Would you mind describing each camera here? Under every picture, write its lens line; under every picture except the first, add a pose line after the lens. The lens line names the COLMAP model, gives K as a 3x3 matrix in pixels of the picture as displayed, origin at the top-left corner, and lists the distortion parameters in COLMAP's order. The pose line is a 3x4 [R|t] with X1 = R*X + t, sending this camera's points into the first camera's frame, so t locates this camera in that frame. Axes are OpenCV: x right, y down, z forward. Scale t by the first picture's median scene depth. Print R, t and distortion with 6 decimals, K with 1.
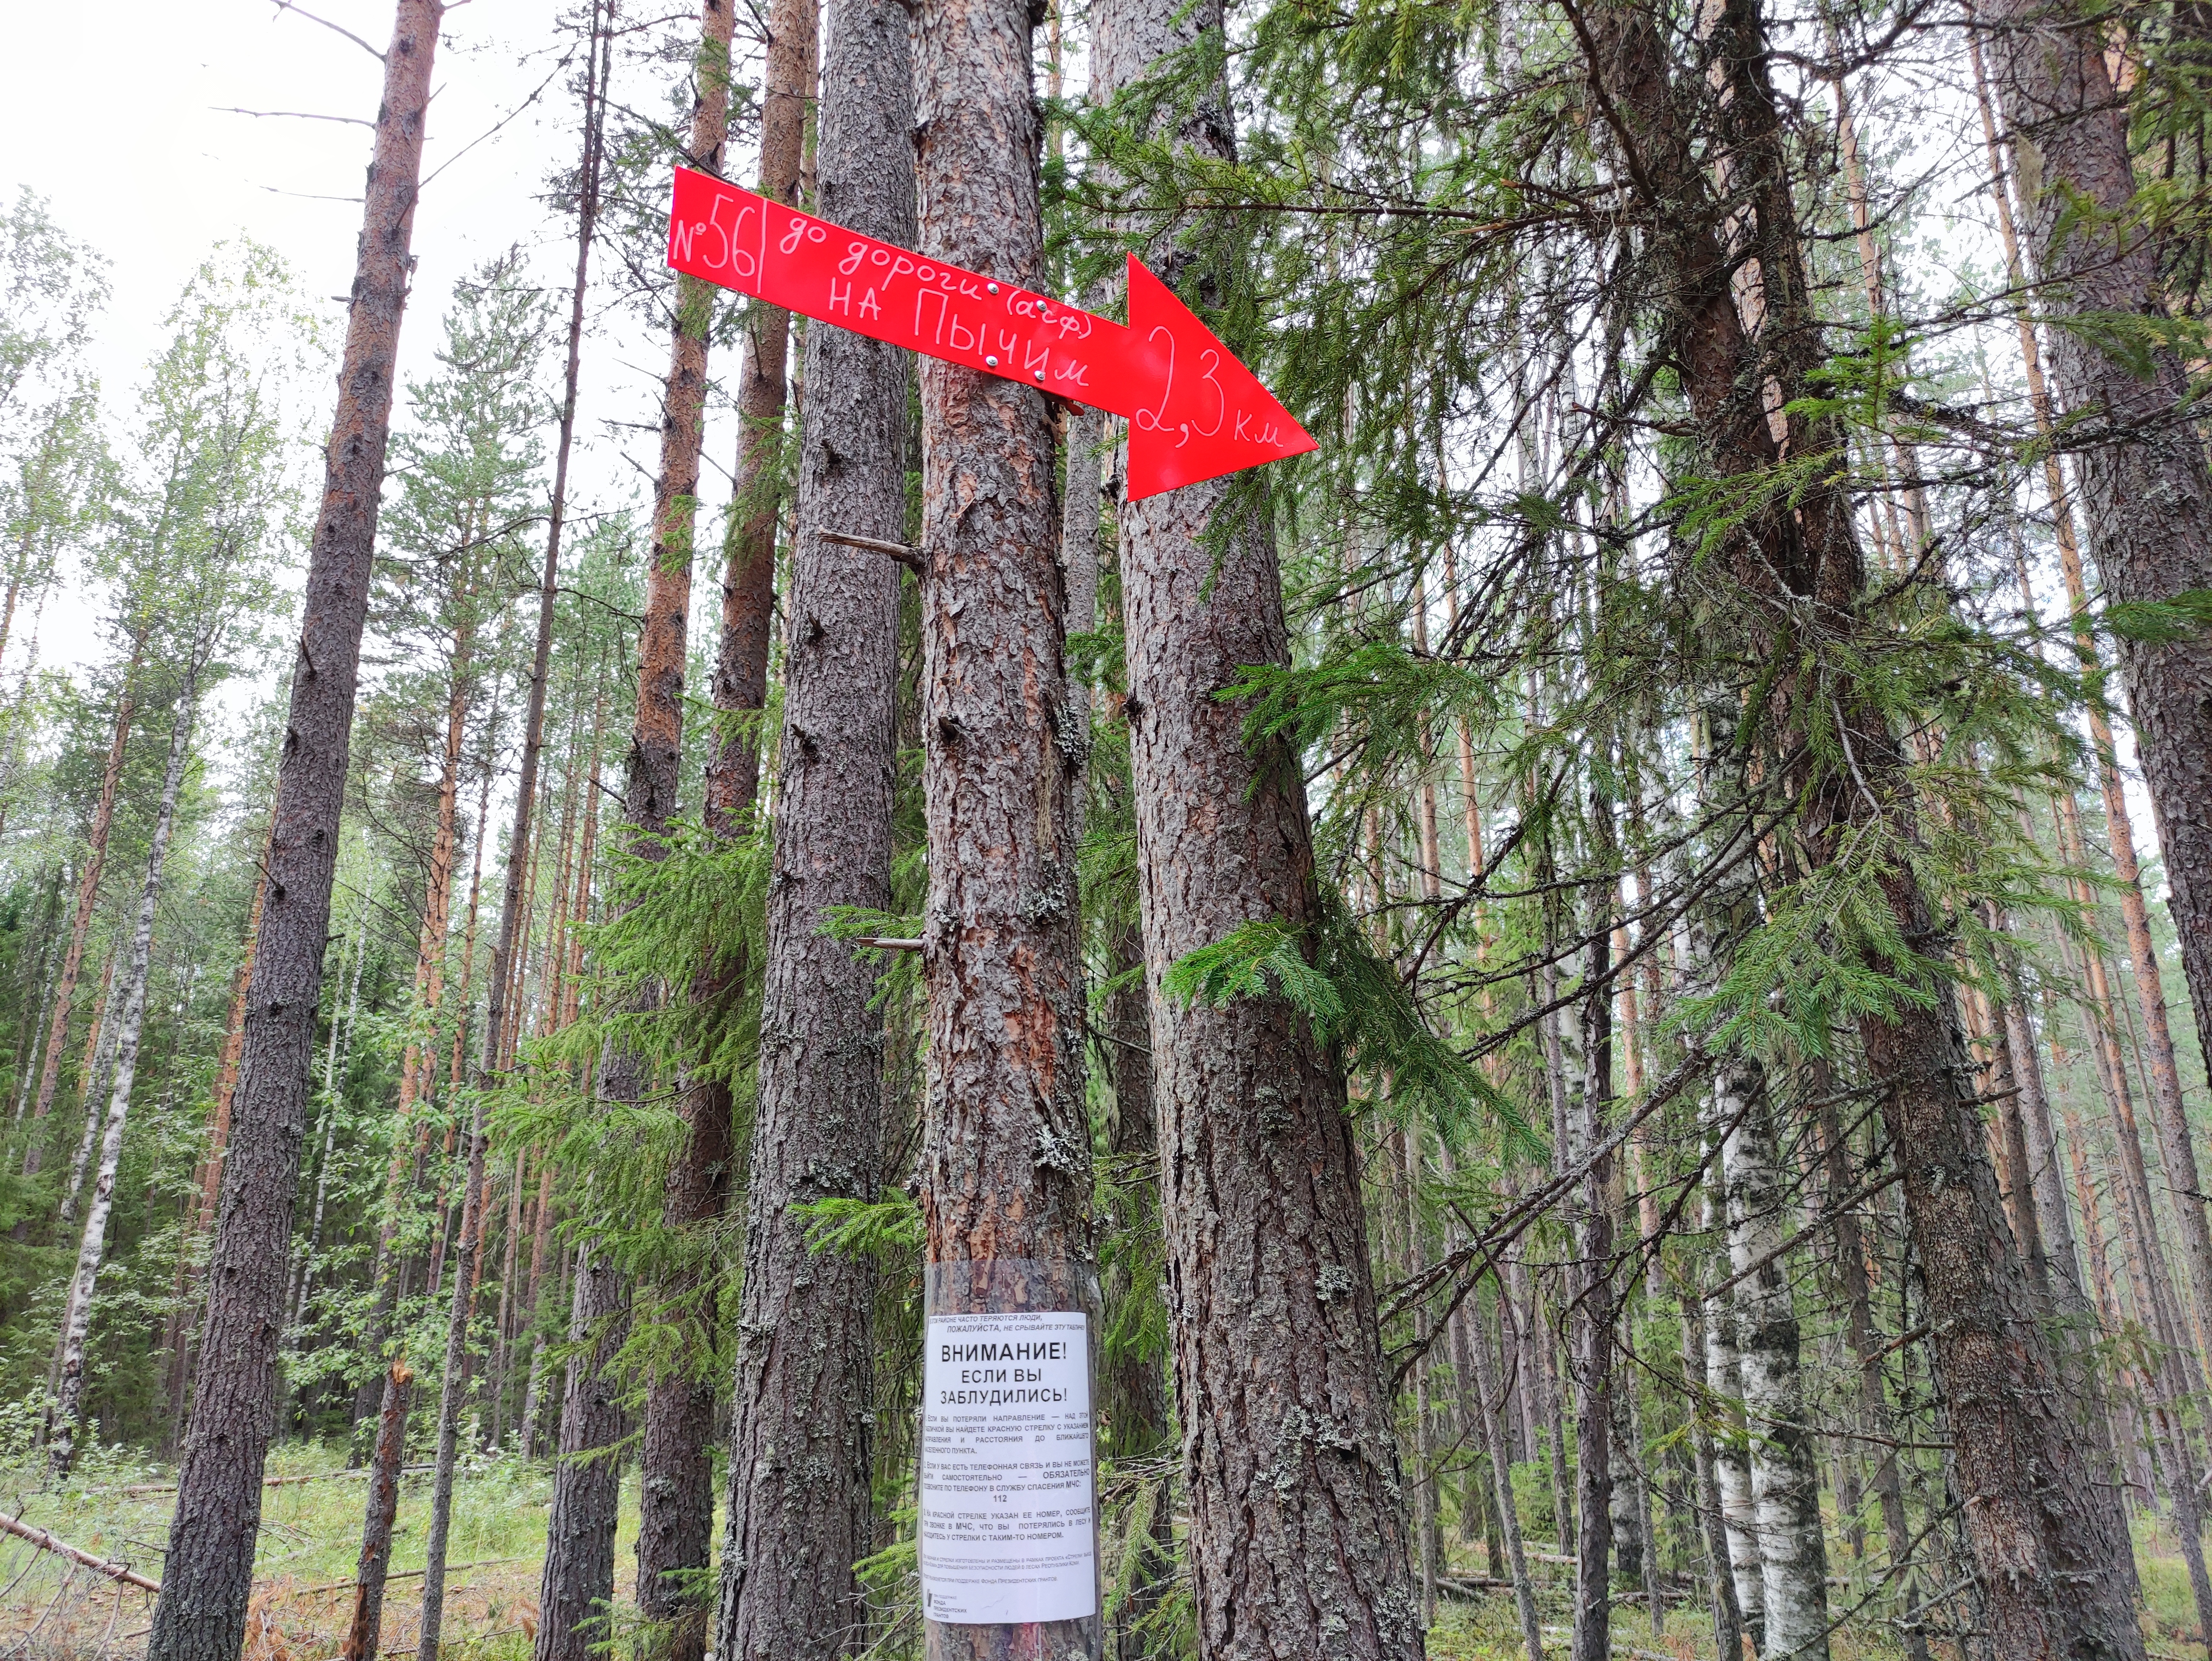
lens RADIAL K [[1645.9, 0, 1127.3], [0, 1645.9, 801.9], [0, 0, 1]] dist [0.056221, -0.051510]
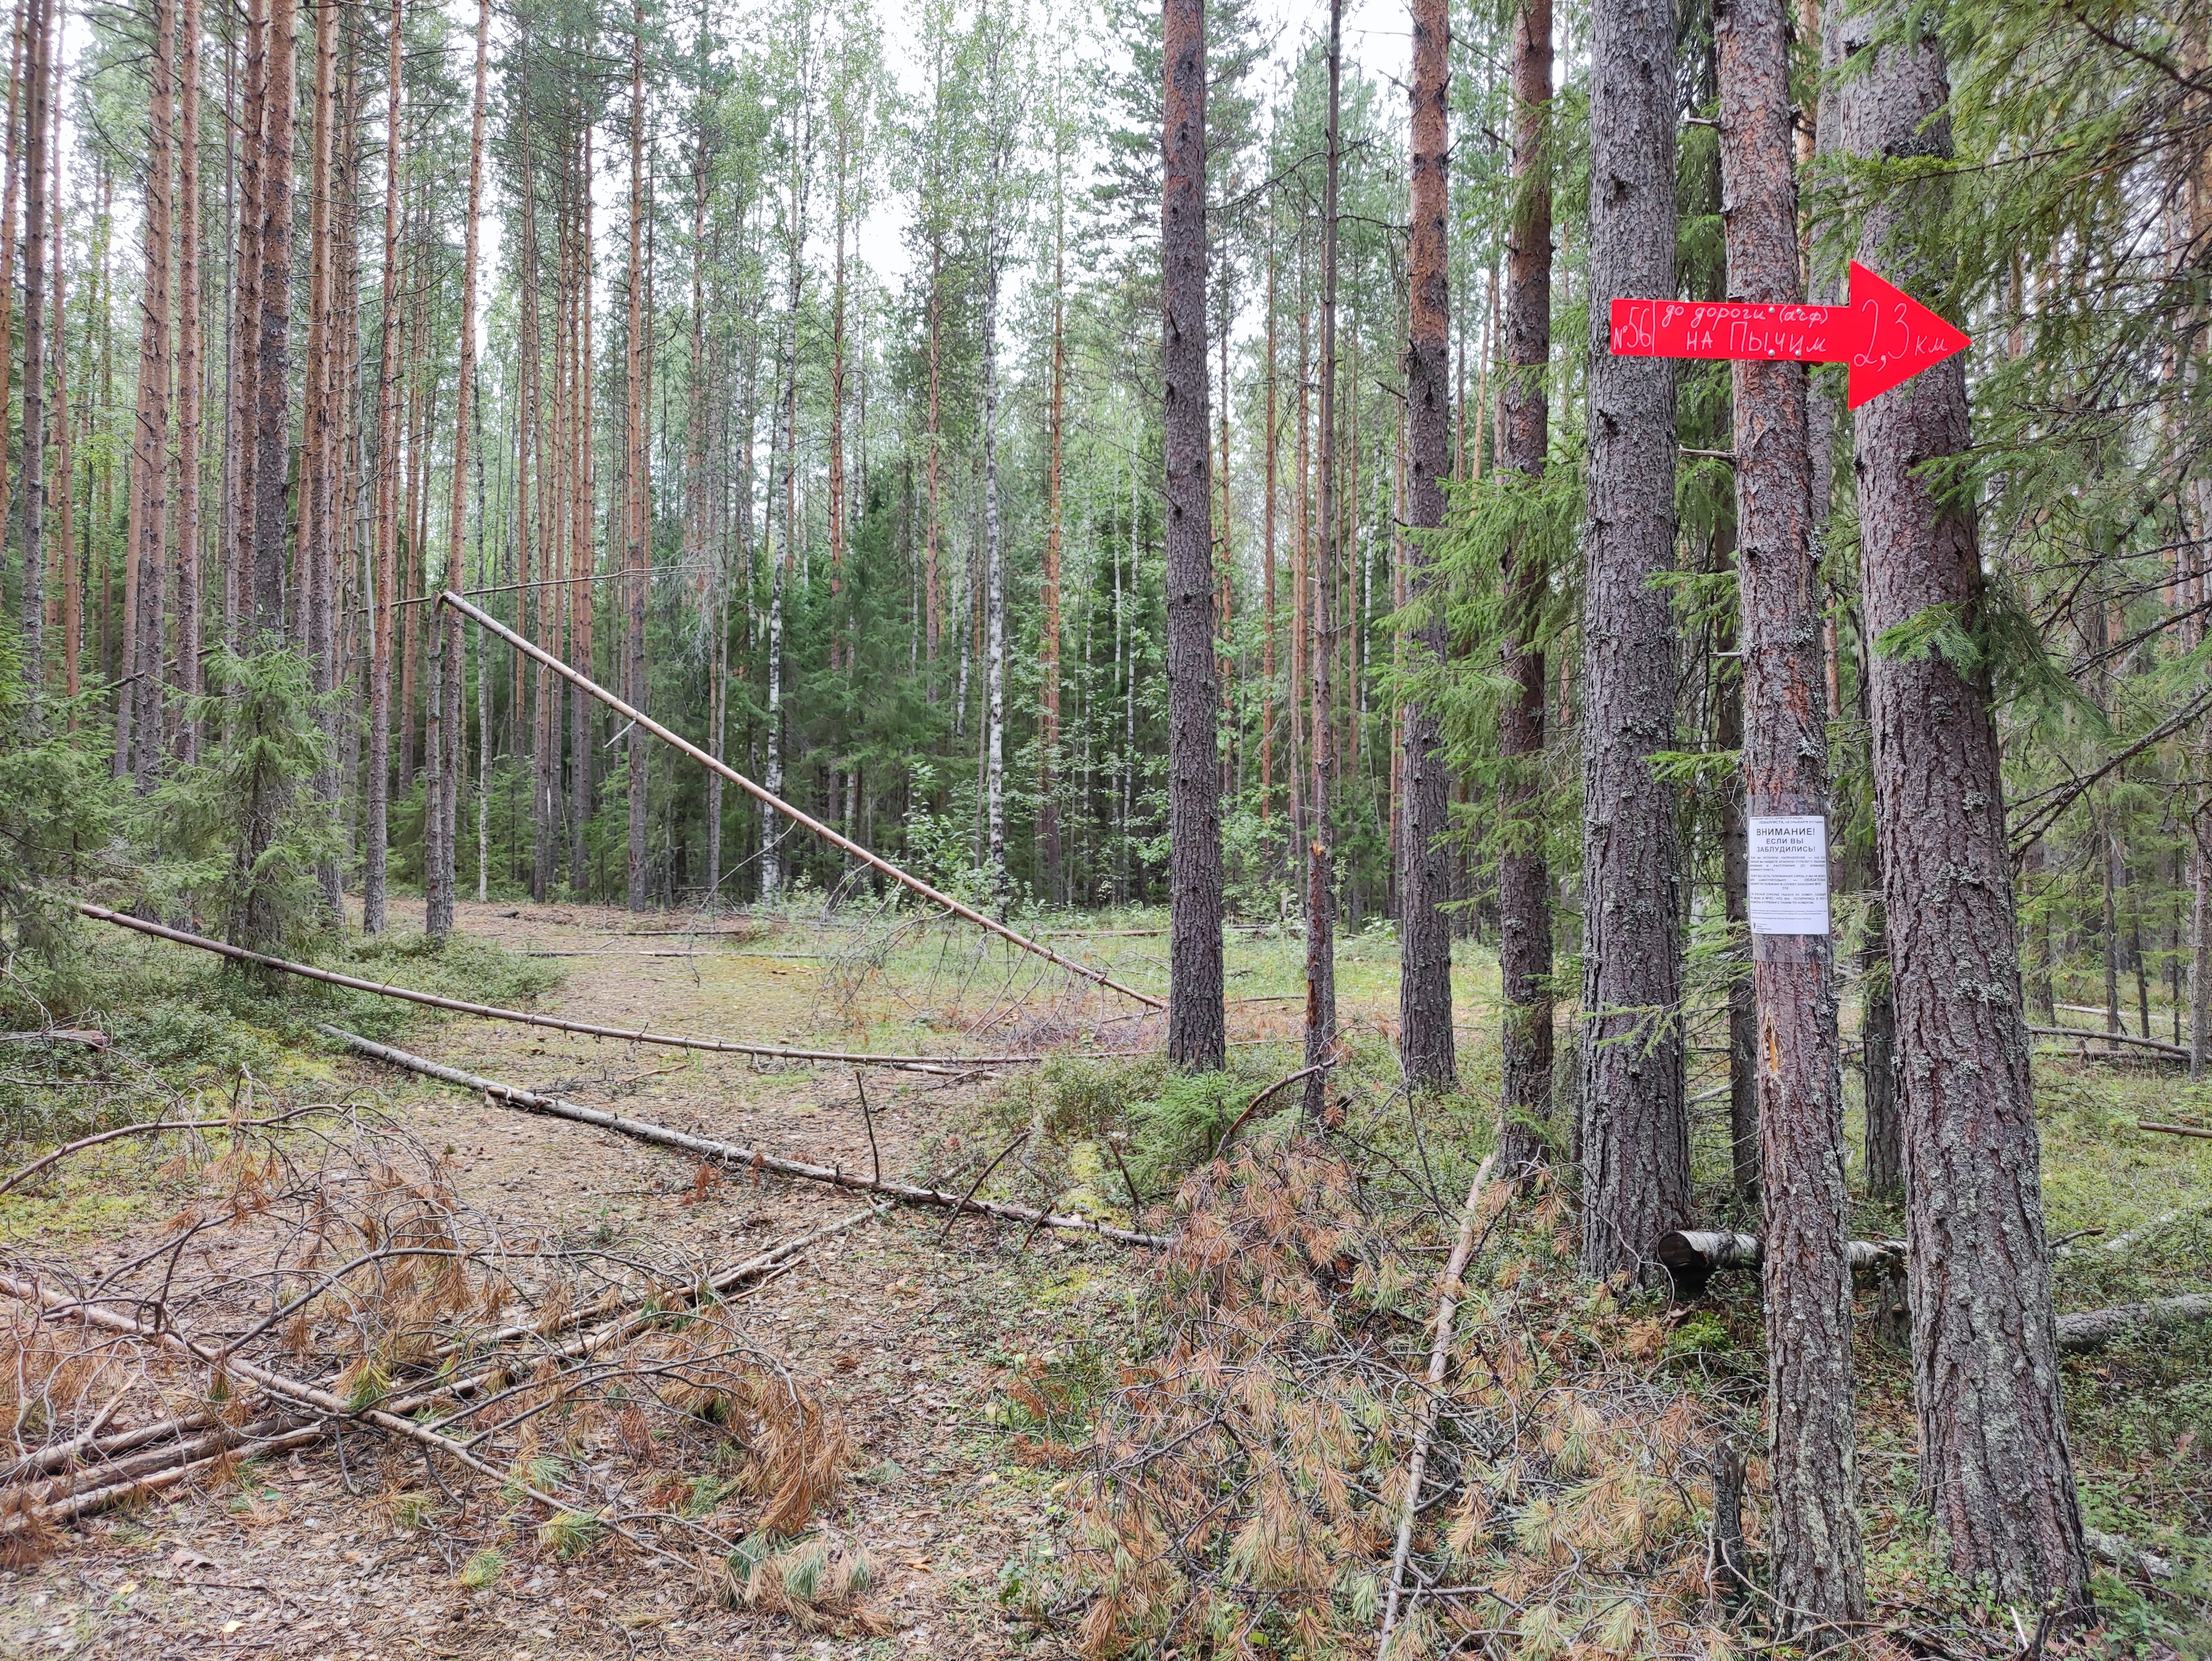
lens RADIAL K [[1629.8, 0, 1114.0], [0, 1629.8, 813.9], [0, 0, 1]] dist [0.060930, -0.064396]
pose [[0.904334, 0.005068, -0.426795, 0.036608], [0.121573, 0.955452, 0.268946, -0.269253], [0.409145, -0.295104, 0.863432, -0.864170]]
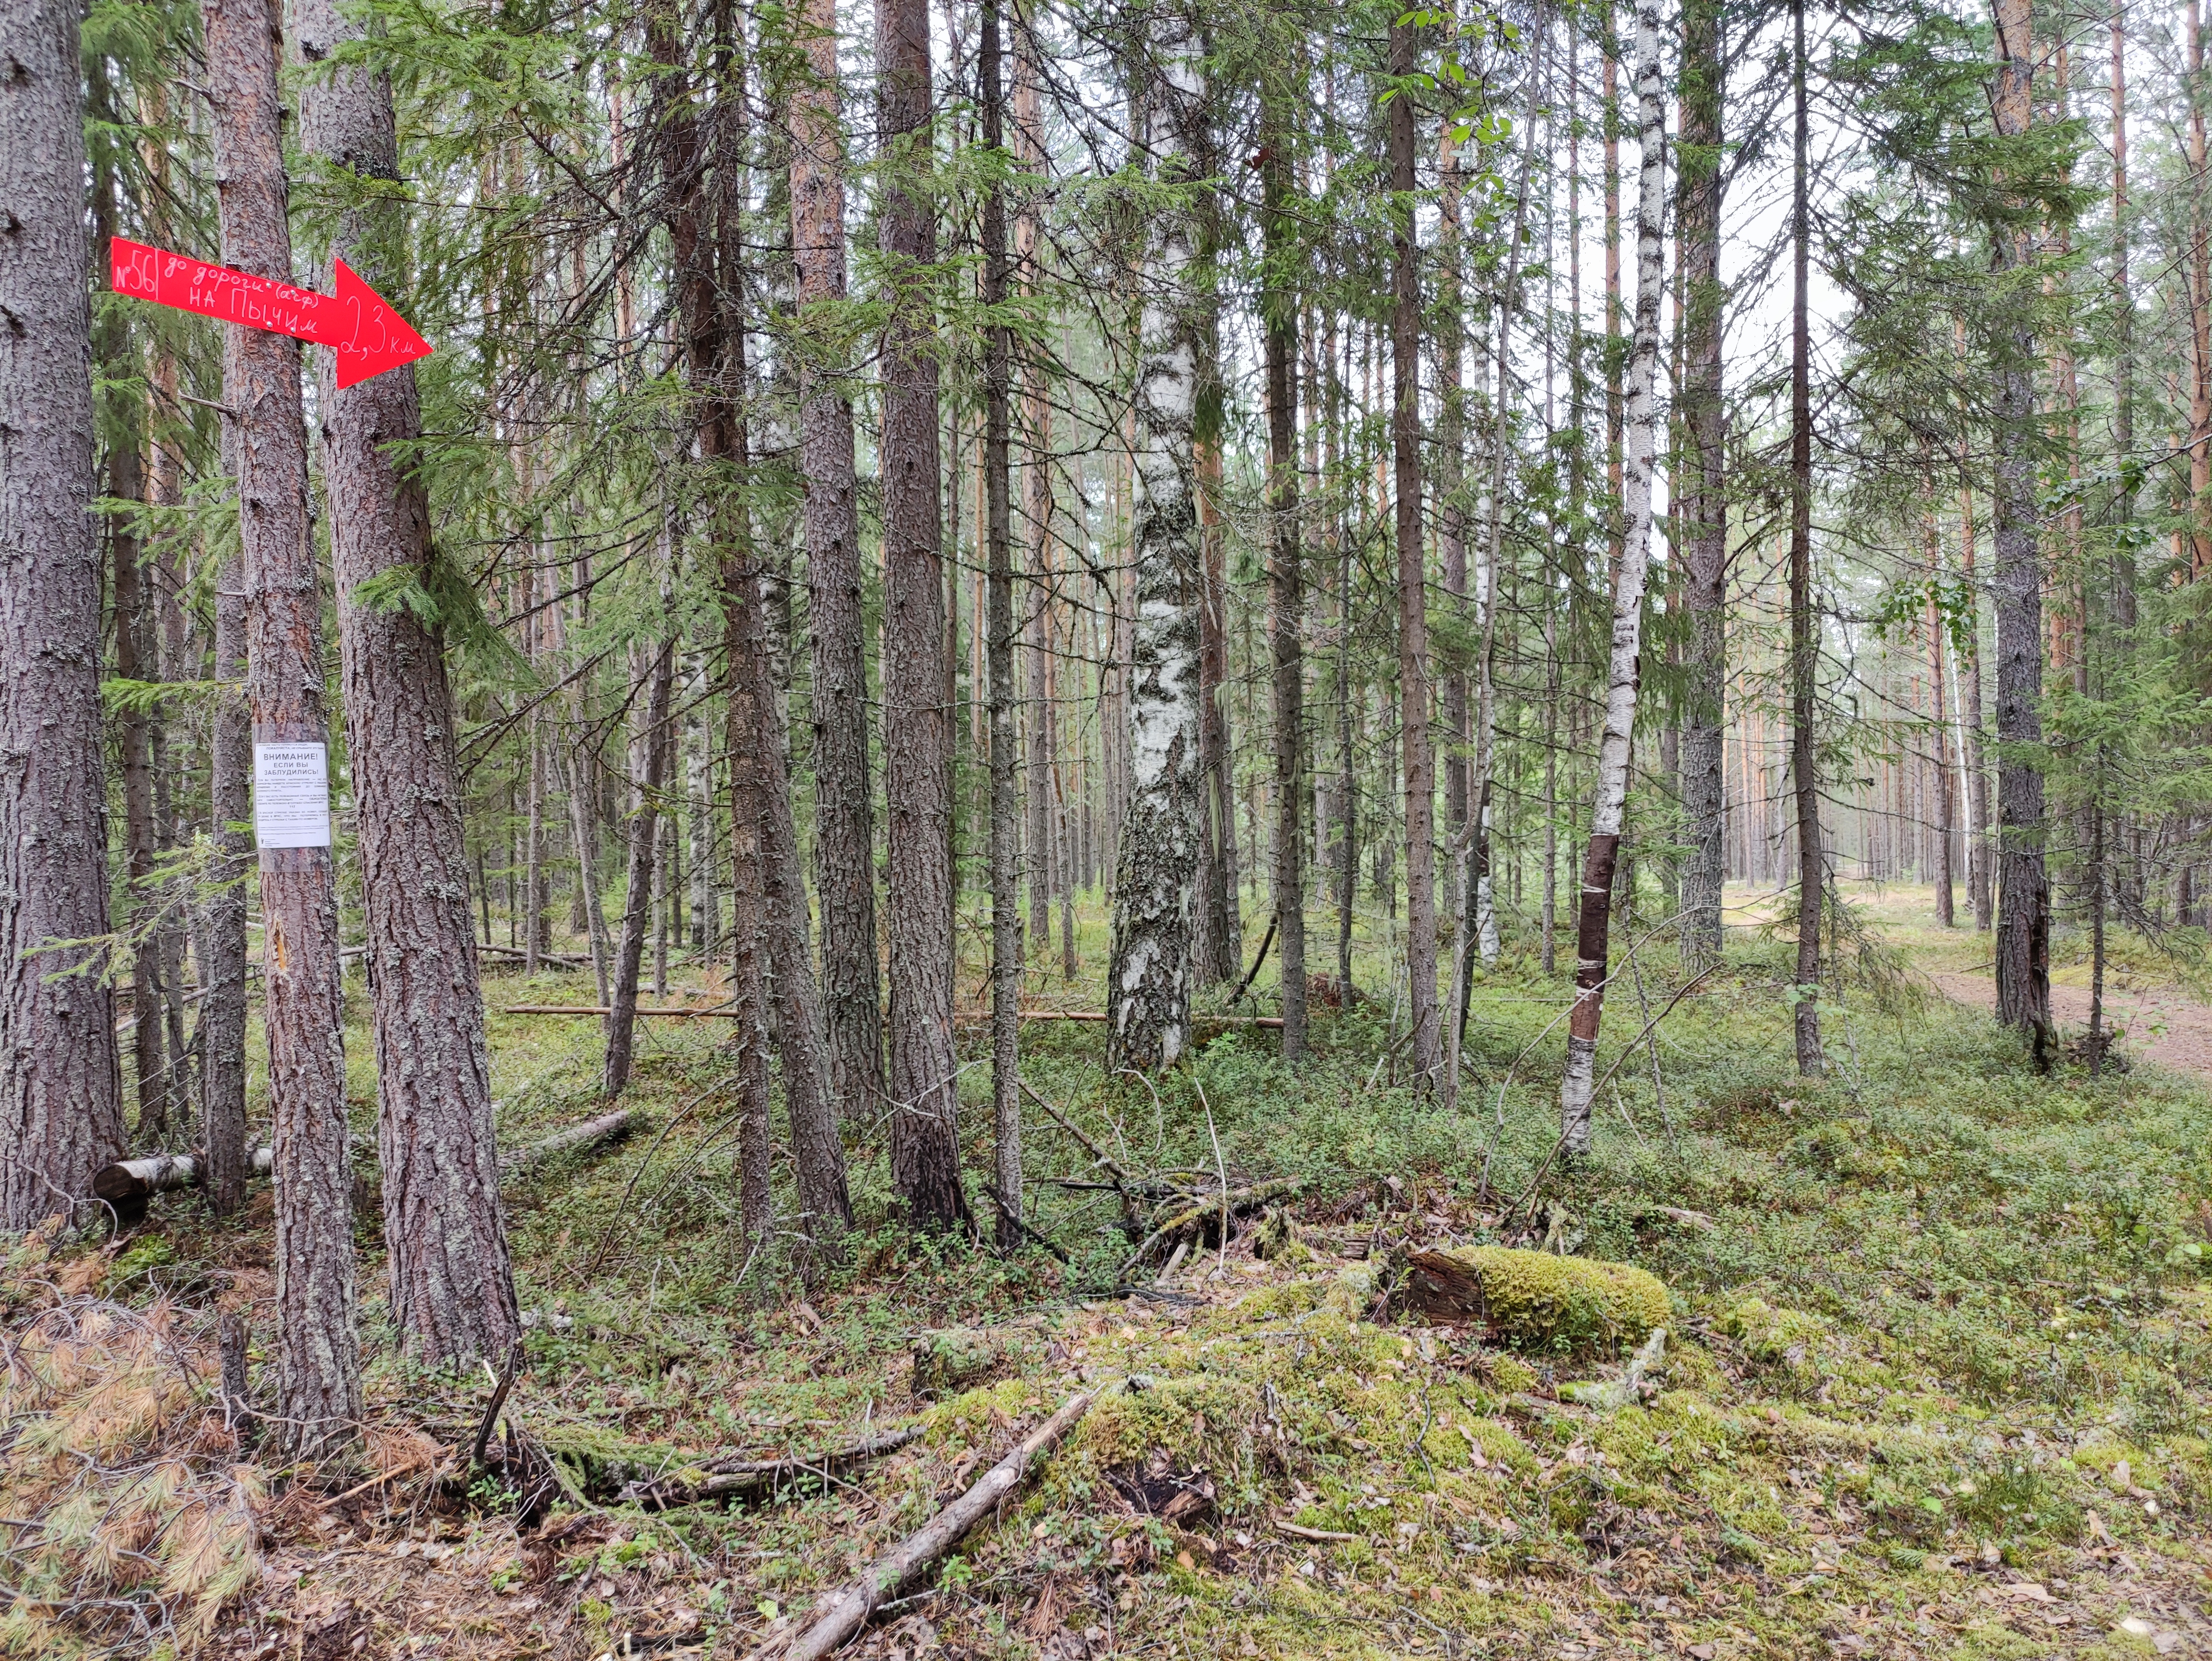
lens RADIAL K [[1629.8, 0, 1114.0], [0, 1629.8, 813.9], [0, 0, 1]] dist [0.060930, -0.064396]
pose [[0.880902, -0.006595, 0.473253, -0.100275], [-0.149445, 0.944874, 0.291340, -0.337545], [-0.449086, -0.327367, 0.831356, -1.120657]]
